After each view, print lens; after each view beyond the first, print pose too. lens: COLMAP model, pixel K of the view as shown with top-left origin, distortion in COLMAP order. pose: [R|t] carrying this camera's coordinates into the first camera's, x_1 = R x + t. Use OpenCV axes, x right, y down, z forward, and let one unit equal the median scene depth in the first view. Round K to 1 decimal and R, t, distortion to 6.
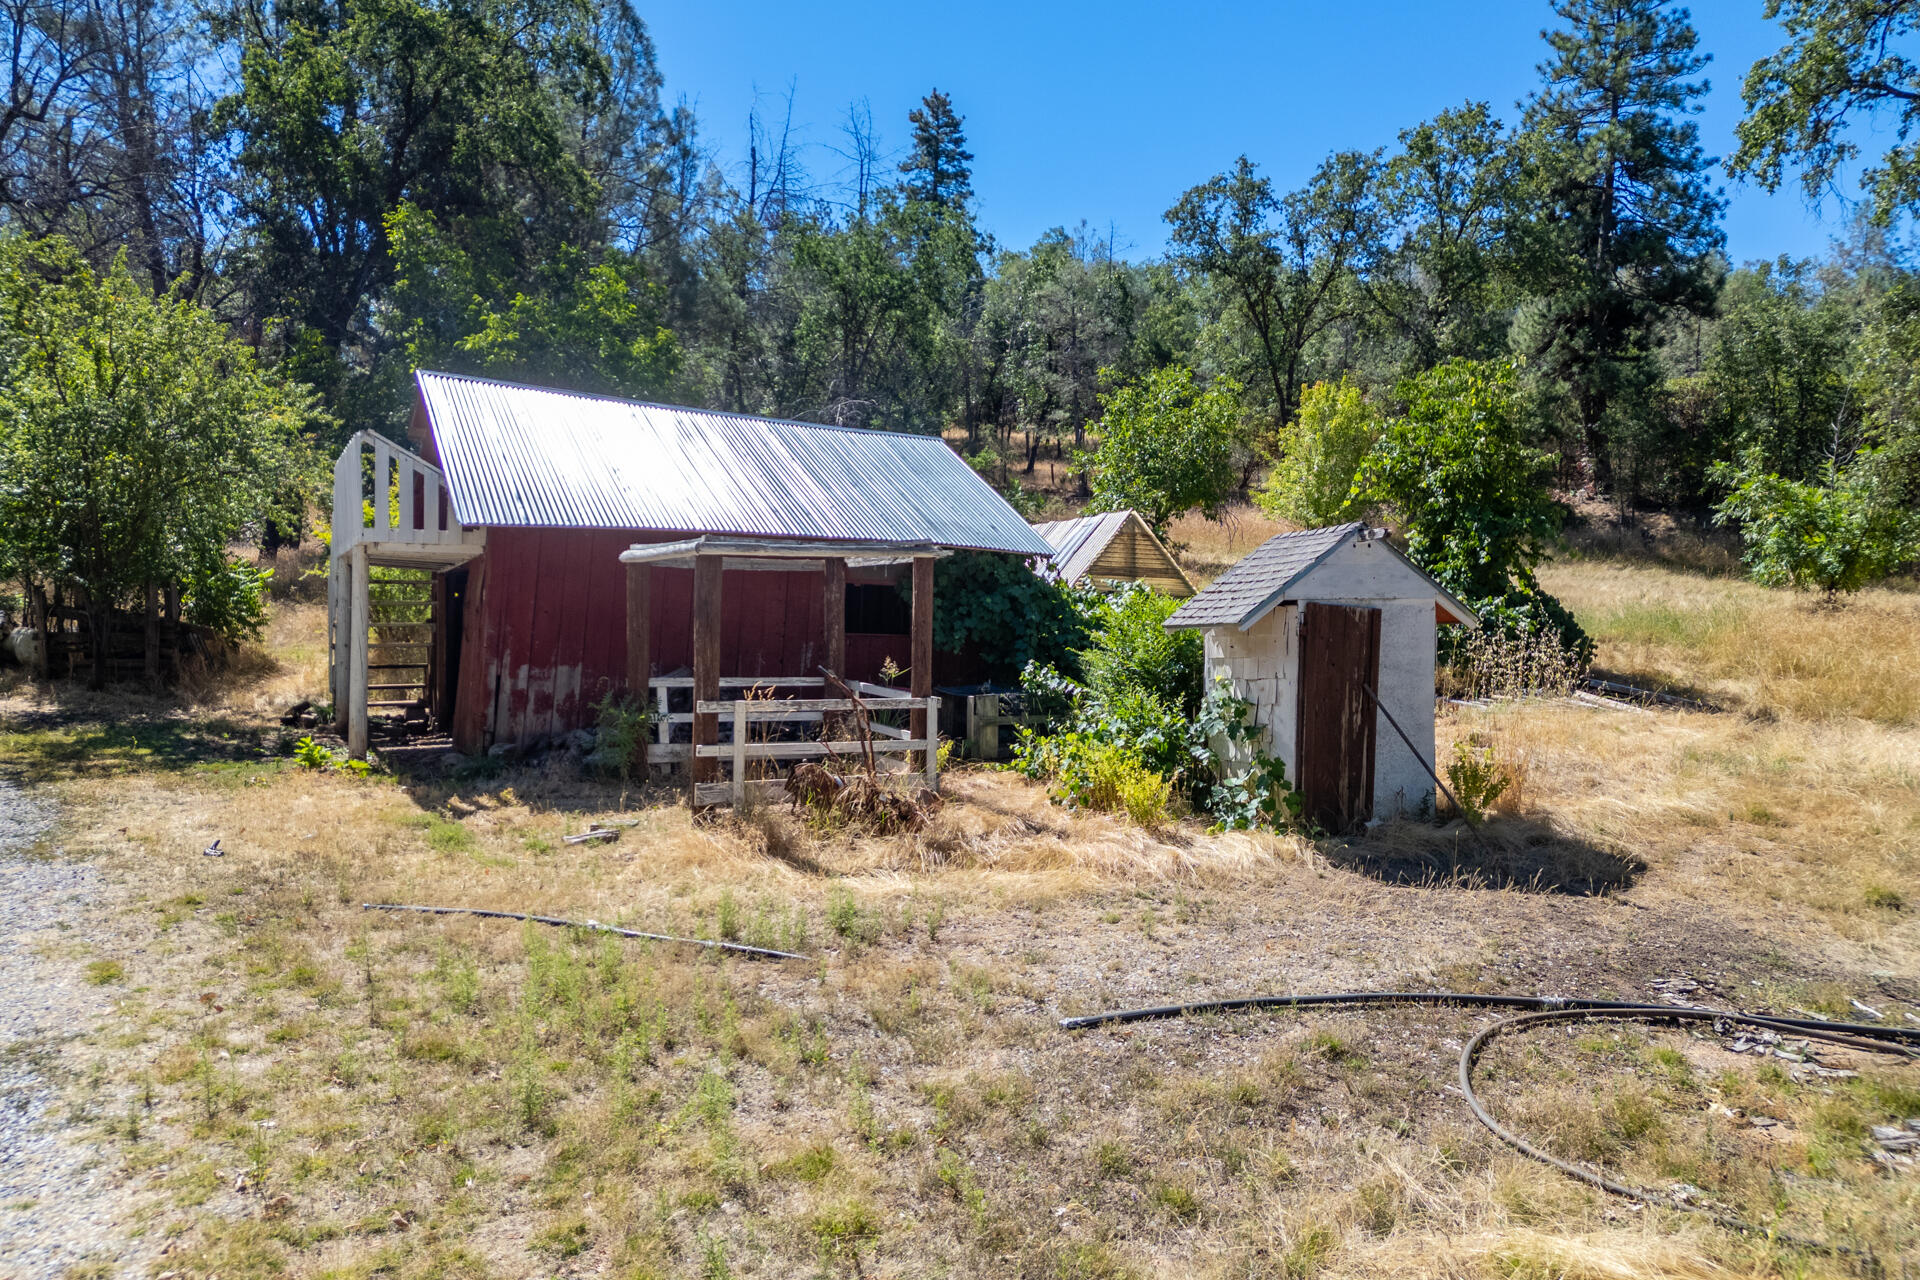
lens RADIAL K [[1383.7, 0, 857.4], [0, 1383.7, 653.6], [0, 0, 1]] dist [0.140515, -0.153252]
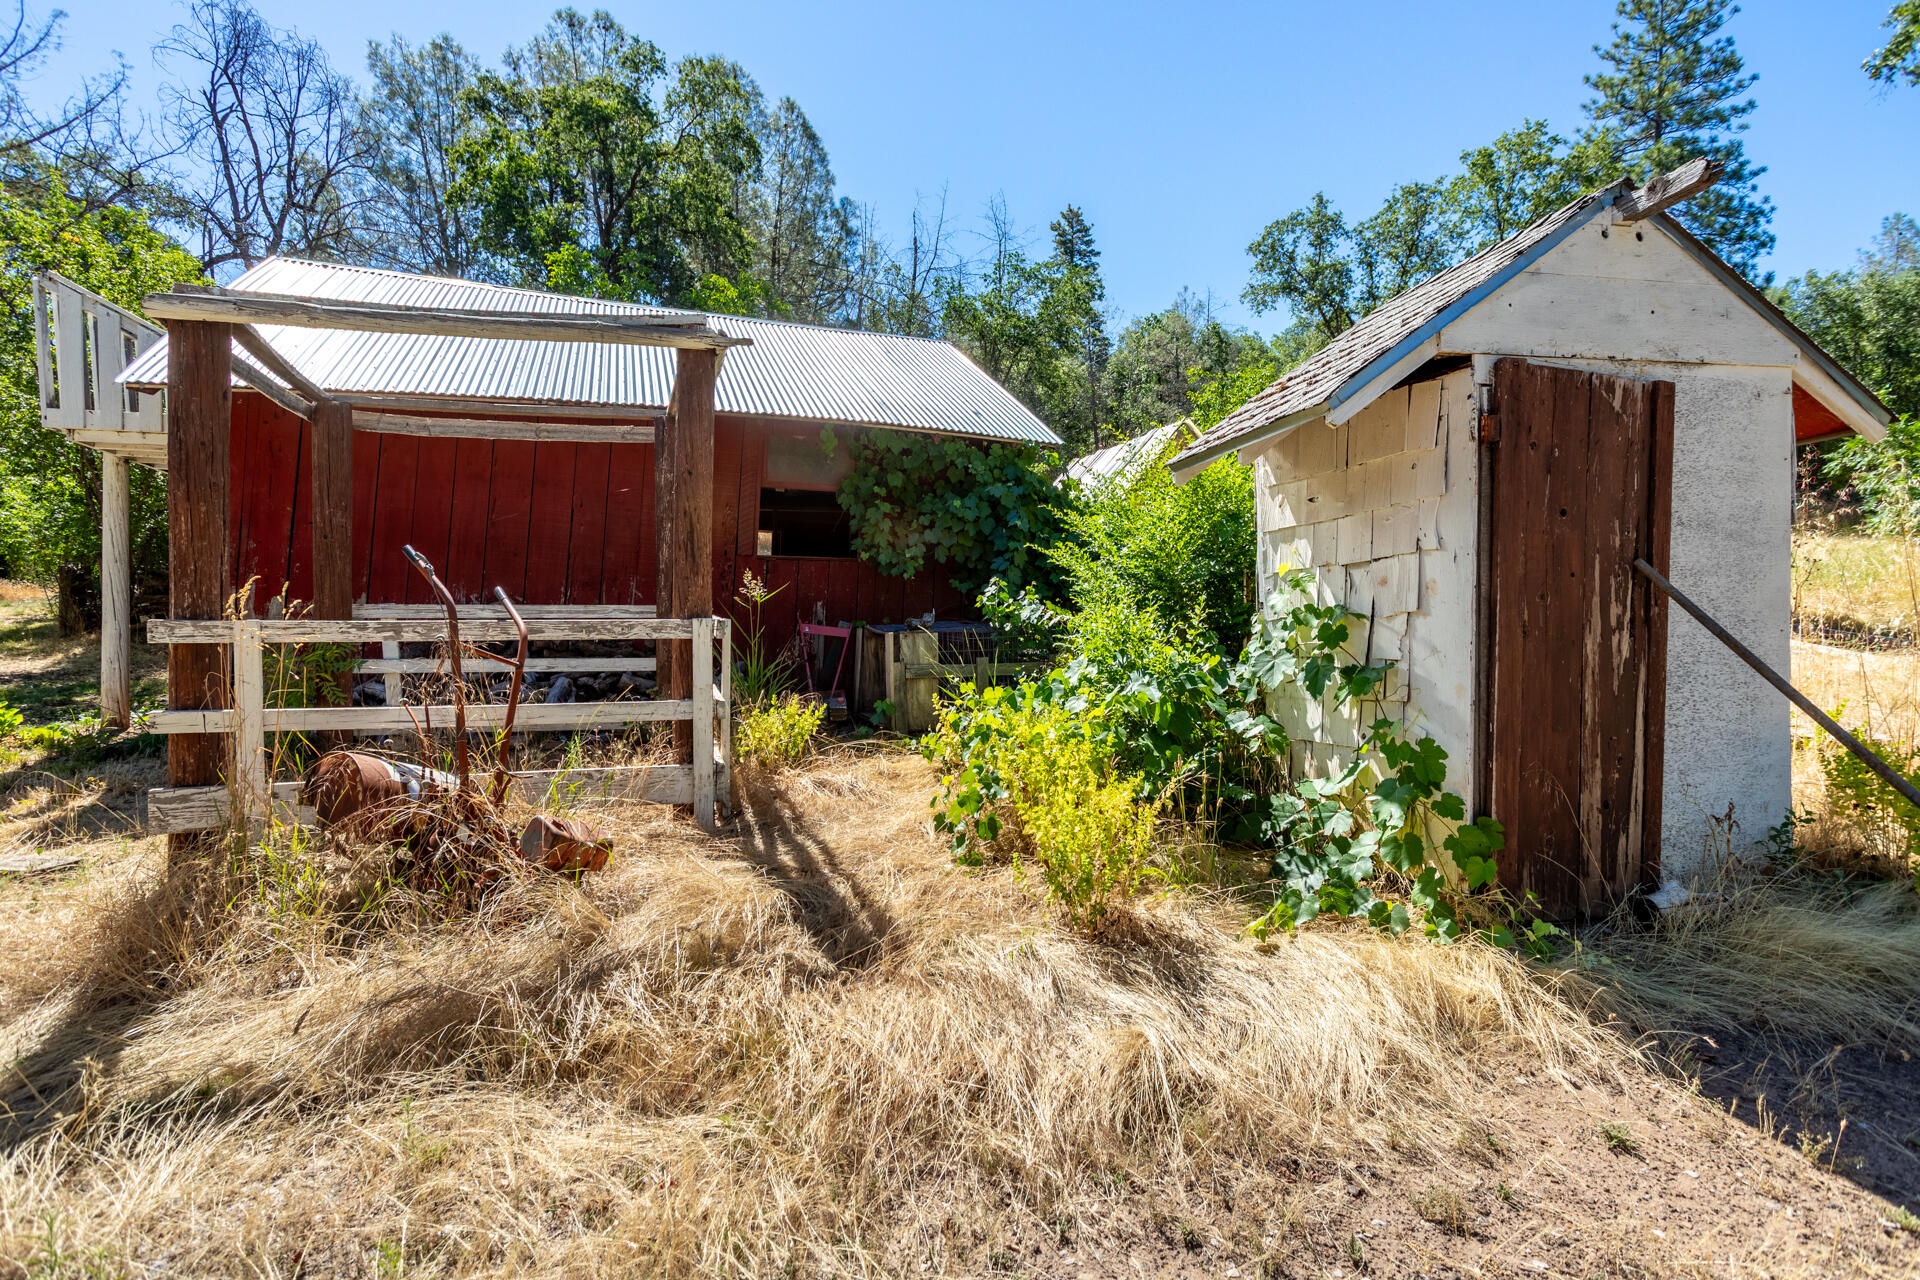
lens RADIAL K [[920.5, 0, 930.2], [0, 920.5, 643.2], [0, 0, 1]] dist [-0.000730, 0.001153]
pose [[0.990667, -0.013702, -0.135616, 0.080316], [0.013264, 0.999903, -0.004138, 0.019132], [0.135660, 0.002300, 0.990753, 0.297675]]
